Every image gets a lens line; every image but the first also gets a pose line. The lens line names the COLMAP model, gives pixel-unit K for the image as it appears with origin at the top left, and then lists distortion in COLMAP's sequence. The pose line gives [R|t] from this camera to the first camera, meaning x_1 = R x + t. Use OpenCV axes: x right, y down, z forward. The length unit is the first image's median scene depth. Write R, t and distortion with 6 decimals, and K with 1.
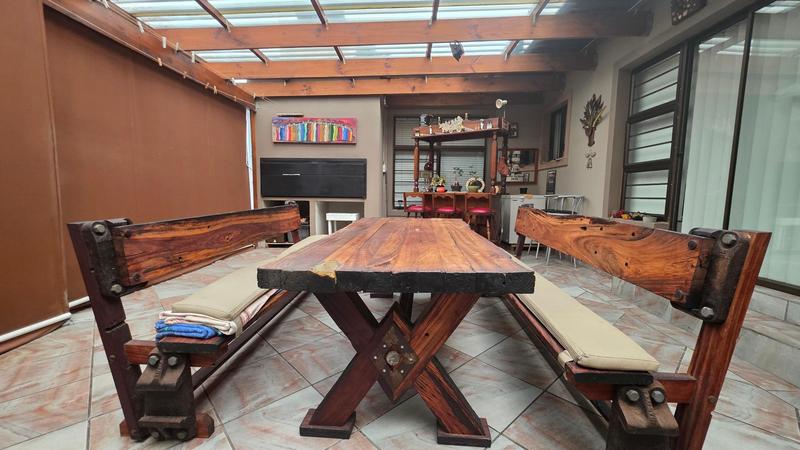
lens RADIAL K [[320.6, 0, 400.0], [0, 320.6, 223.0], [0, 0, 1]] dist [0.000062, 0.000209]
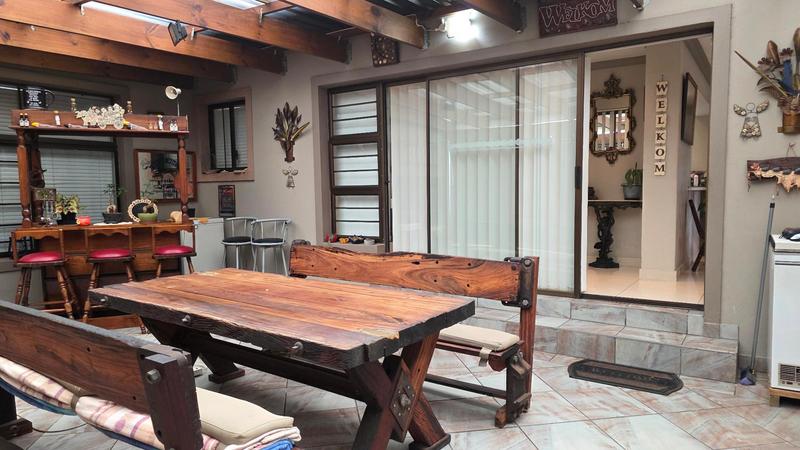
lens RADIAL K [[531.2, 0, 399.8], [0, 531.2, 225.0], [0, 0, 1]] dist [0.058963, -0.001338]
pose [[0.540014, -0.074124, 0.838386, -0.639151], [0.100394, 0.994675, 0.023277, -0.100938], [-0.835647, 0.071599, 0.544580, -0.033300]]
